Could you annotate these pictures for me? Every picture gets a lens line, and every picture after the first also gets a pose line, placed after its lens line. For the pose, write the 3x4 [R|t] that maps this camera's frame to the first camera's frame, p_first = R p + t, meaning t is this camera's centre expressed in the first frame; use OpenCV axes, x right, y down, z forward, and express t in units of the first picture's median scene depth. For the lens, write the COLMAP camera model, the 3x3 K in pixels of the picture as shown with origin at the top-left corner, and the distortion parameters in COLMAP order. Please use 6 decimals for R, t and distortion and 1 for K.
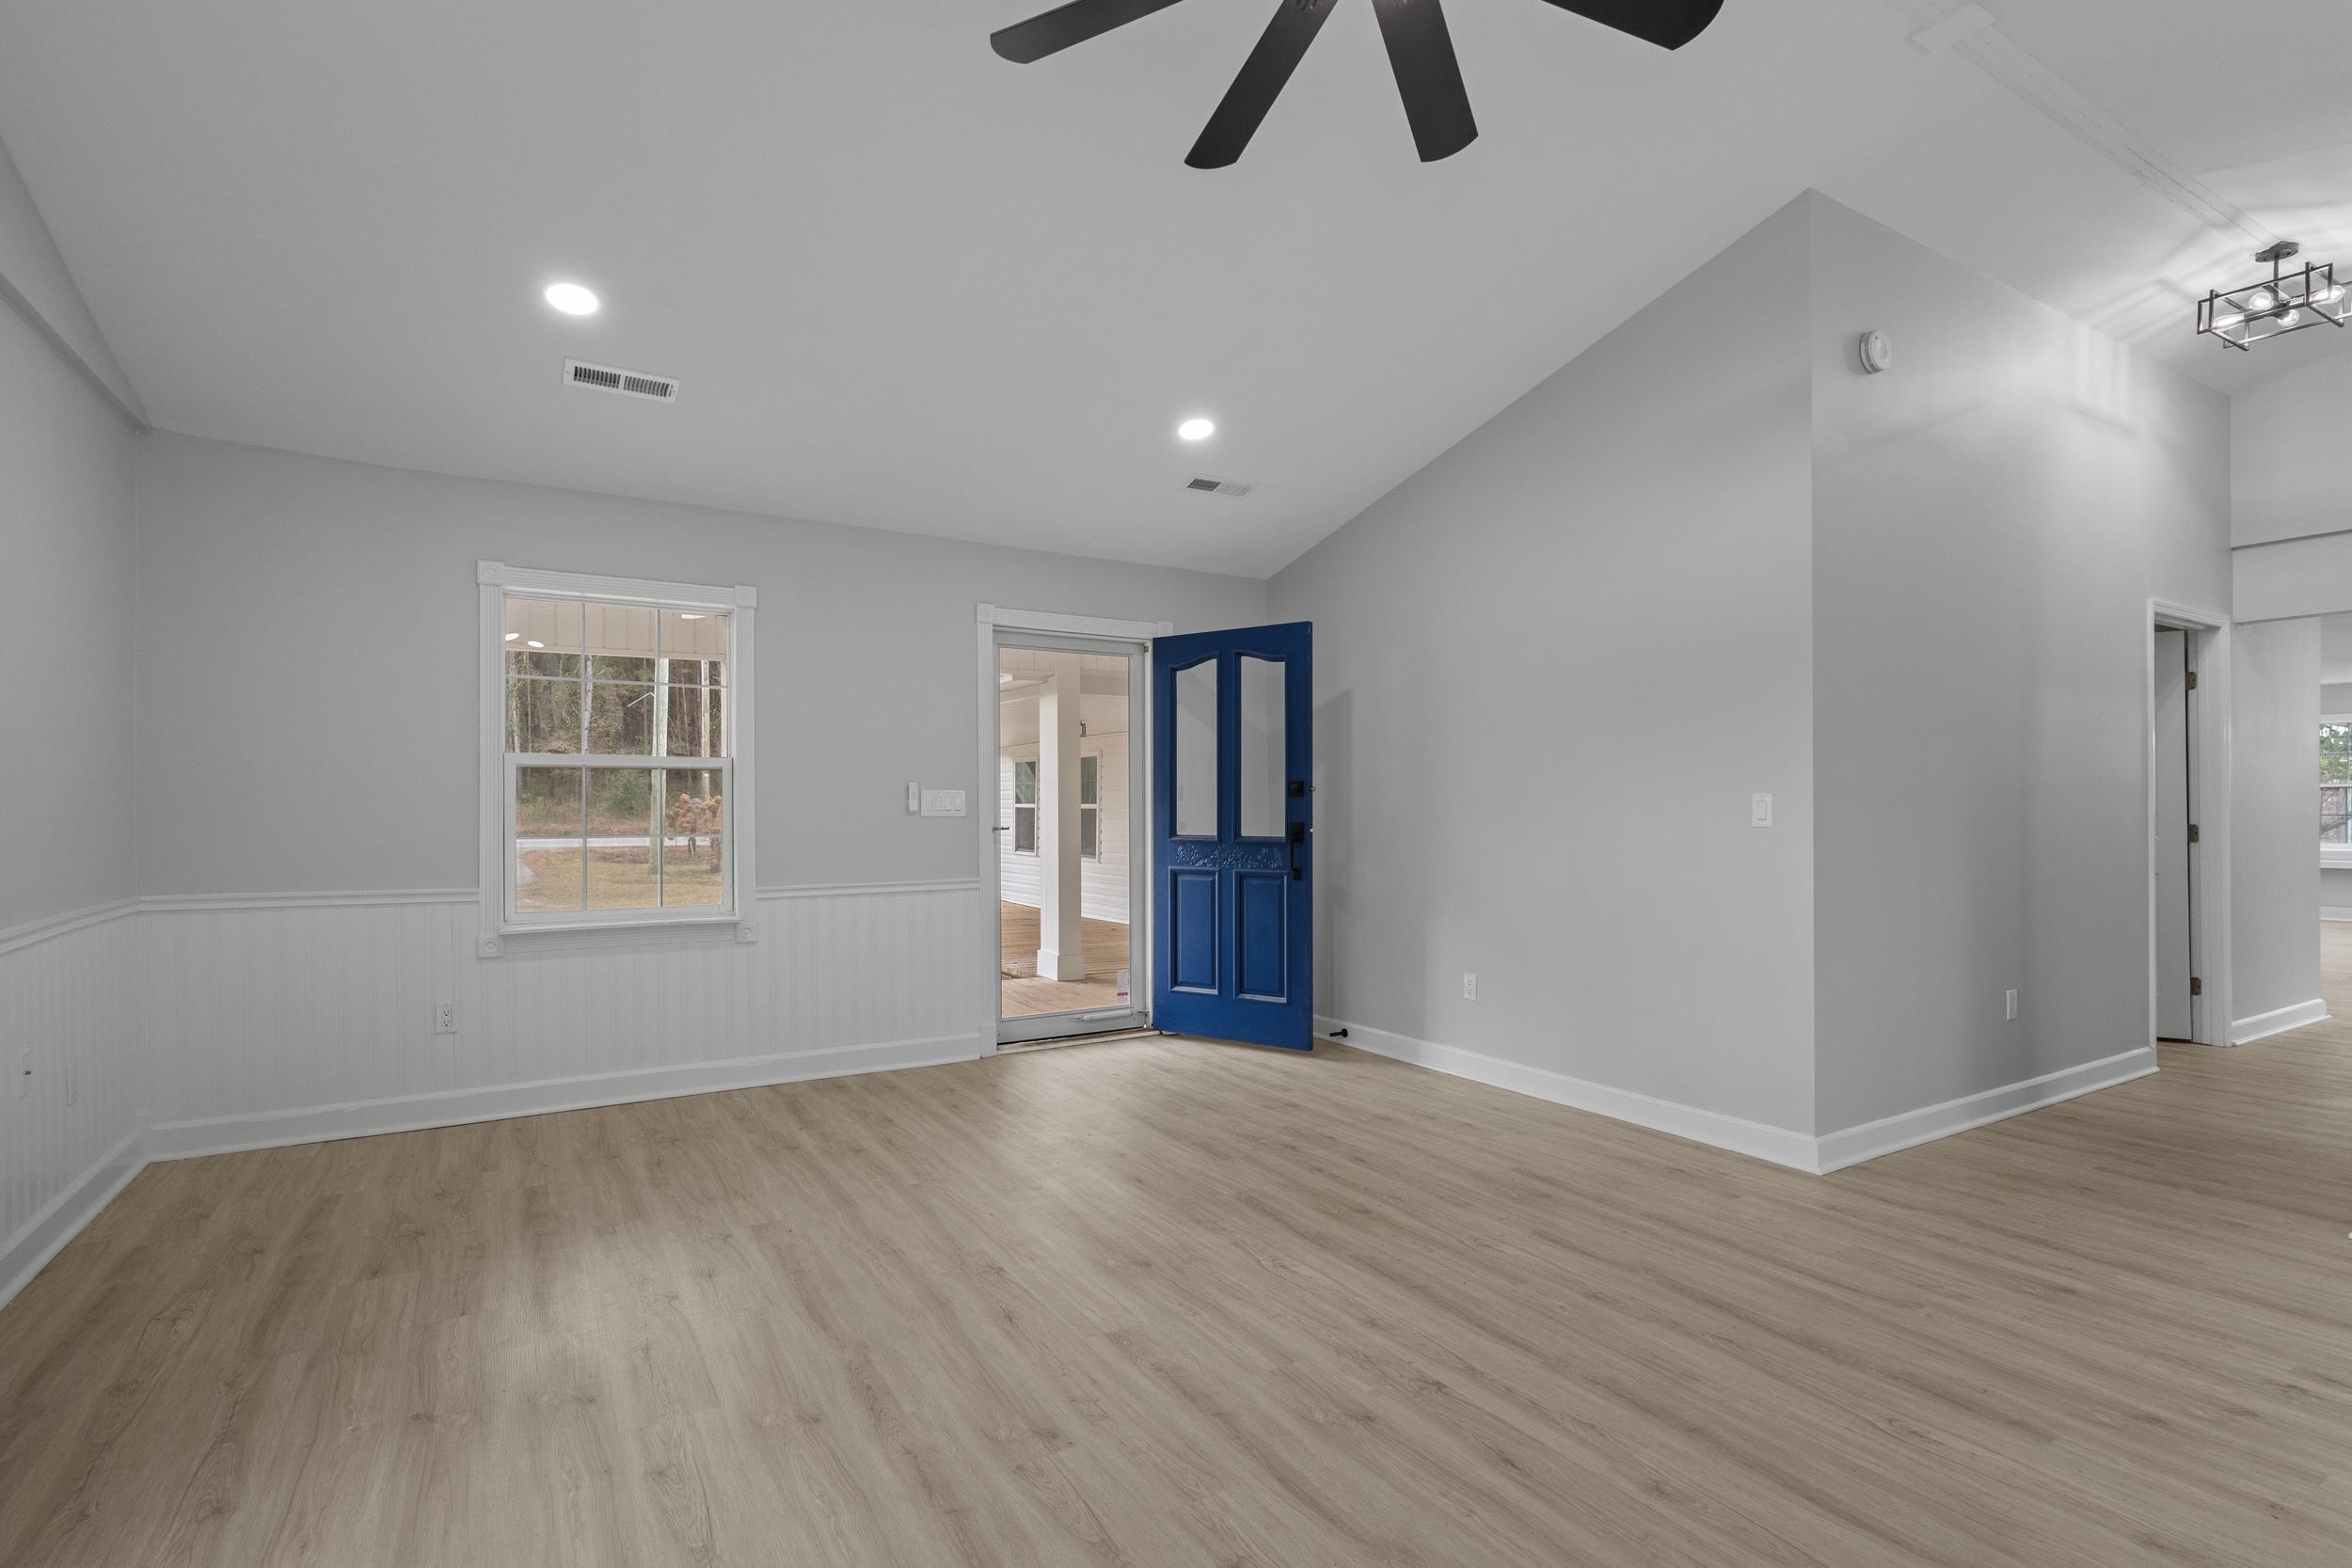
lens RADIAL K [[1120.2, 0, 1176.0], [0, 1120.2, 784.0], [0, 0, 1]] dist [-0.000805, 0.000360]
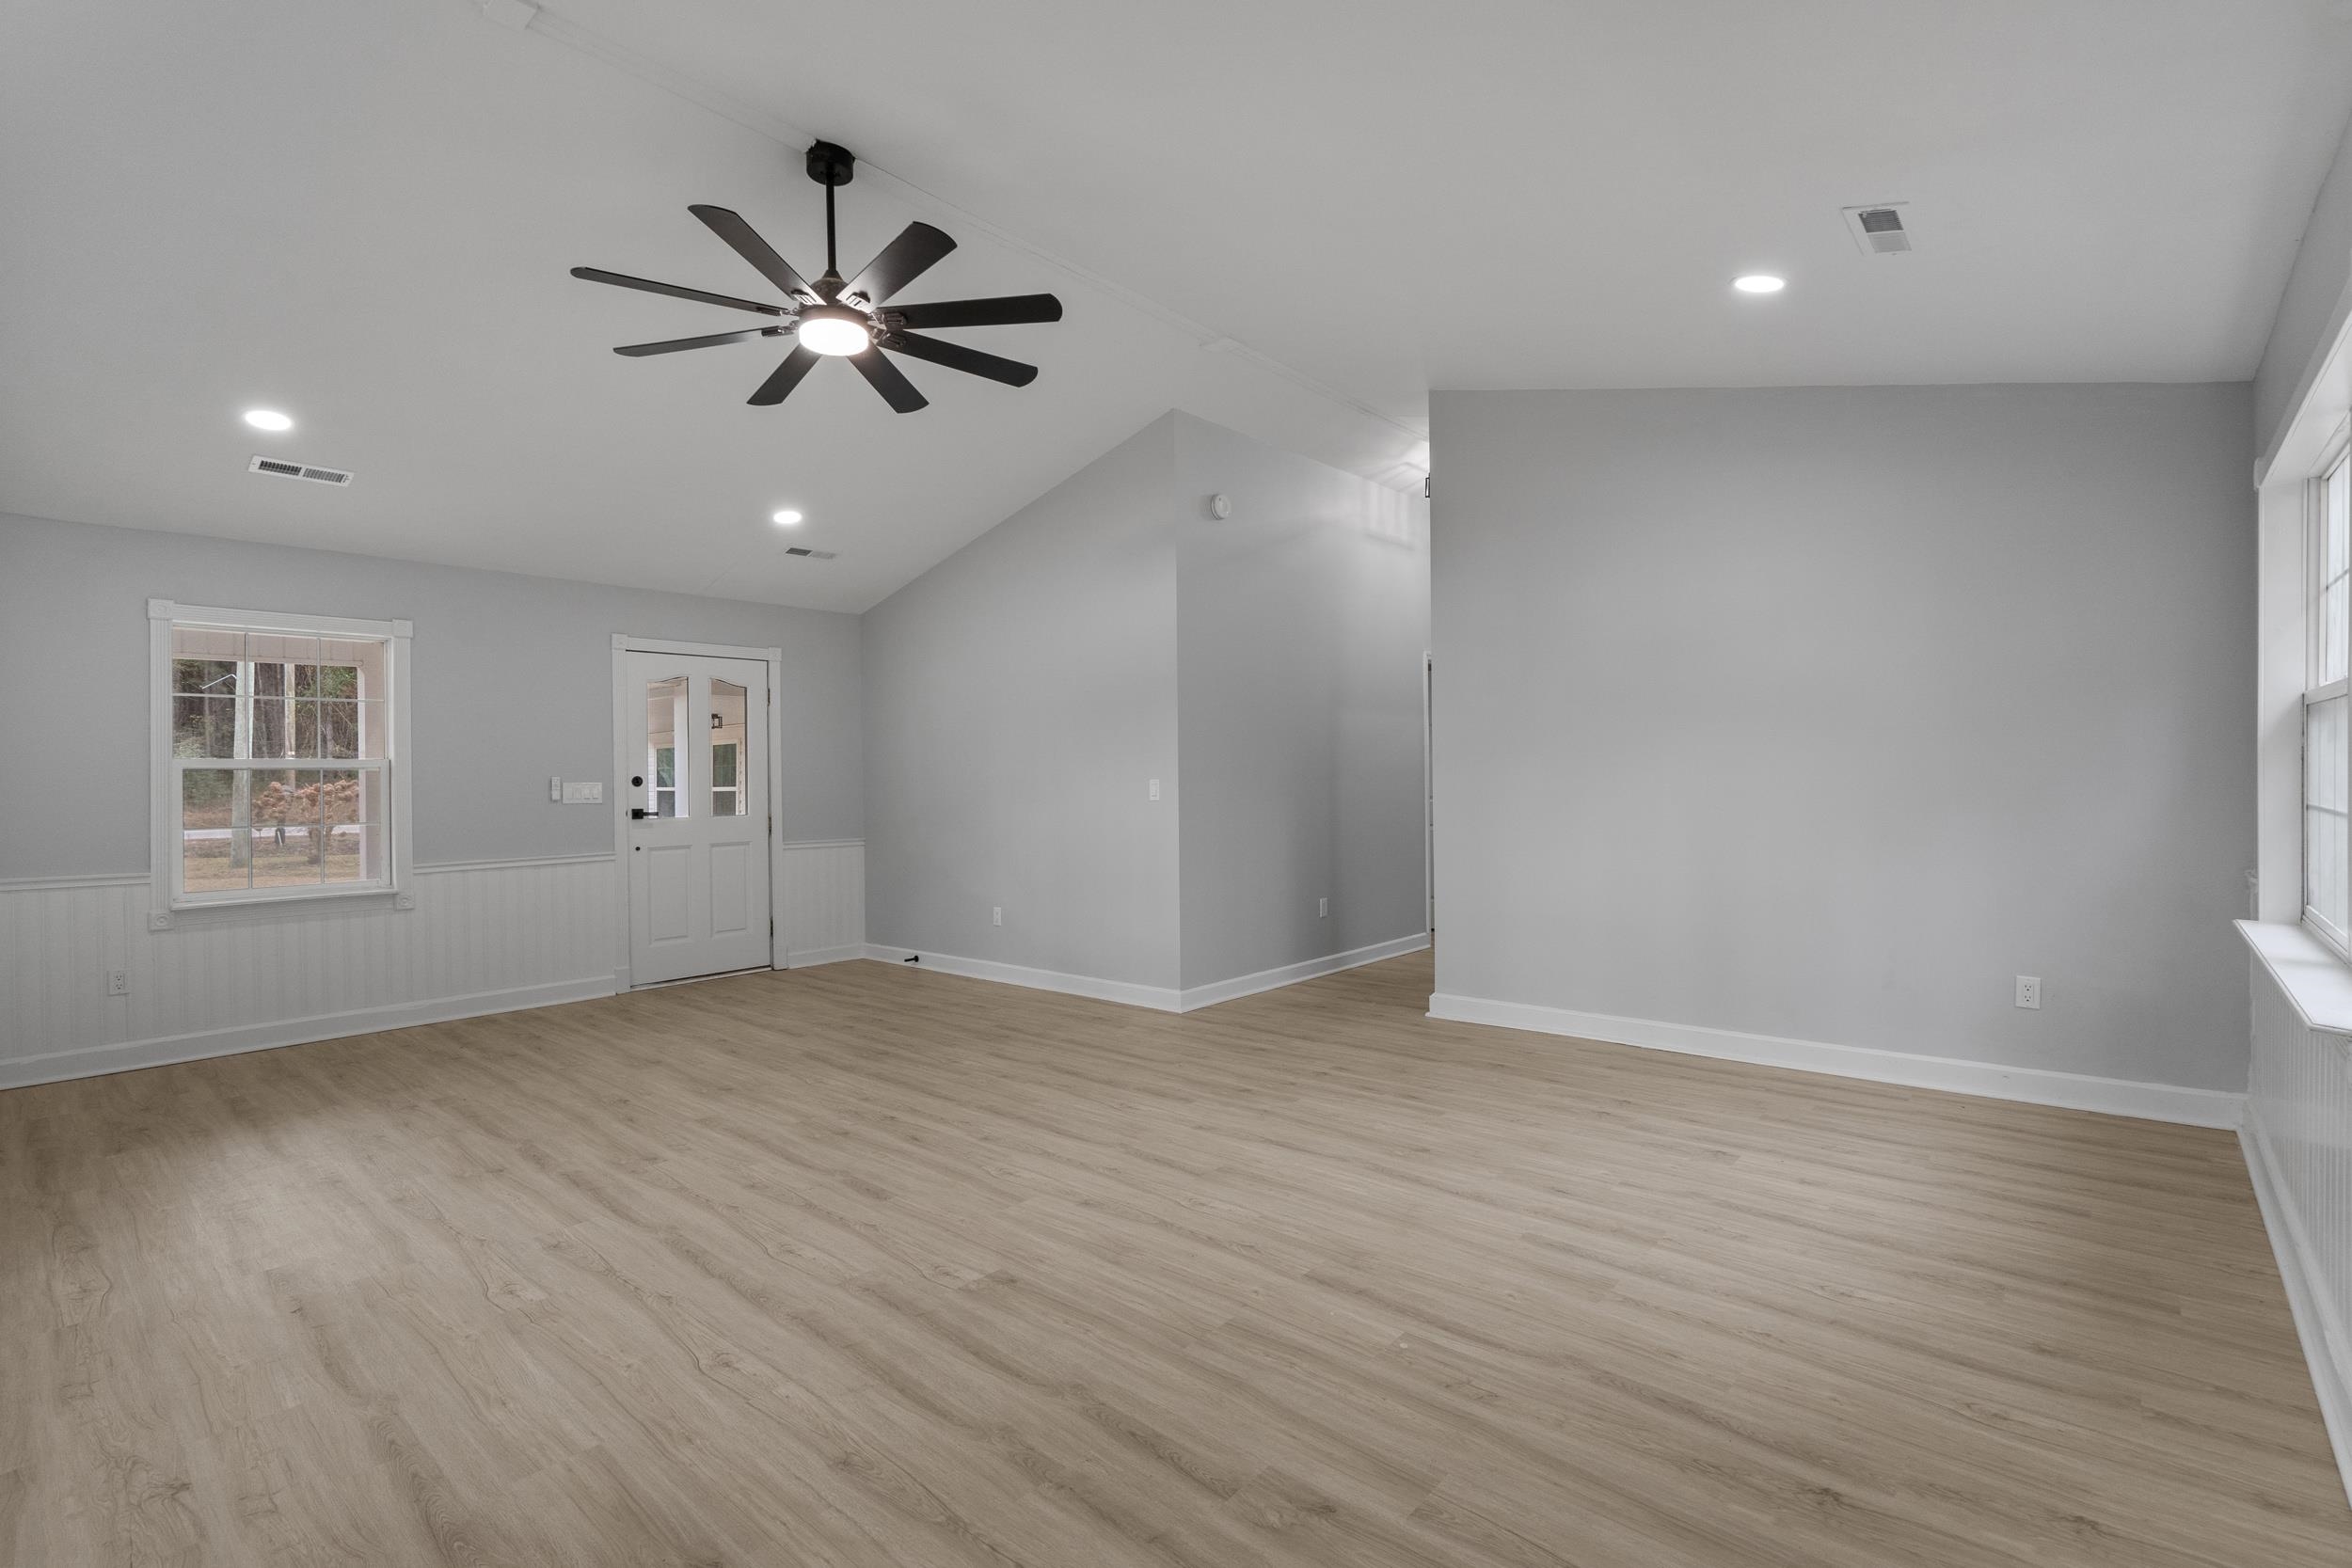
lens RADIAL K [[1065.1, 0, 1163.7], [0, 1065.1, 750.8], [0, 0, 1]] dist [-0.001453, 0.000600]
pose [[0.956456, -0.006176, 0.291812, 0.088575], [0.008861, 0.999930, -0.007880, -0.019571], [-0.291743, 0.010122, 0.956443, -0.435574]]
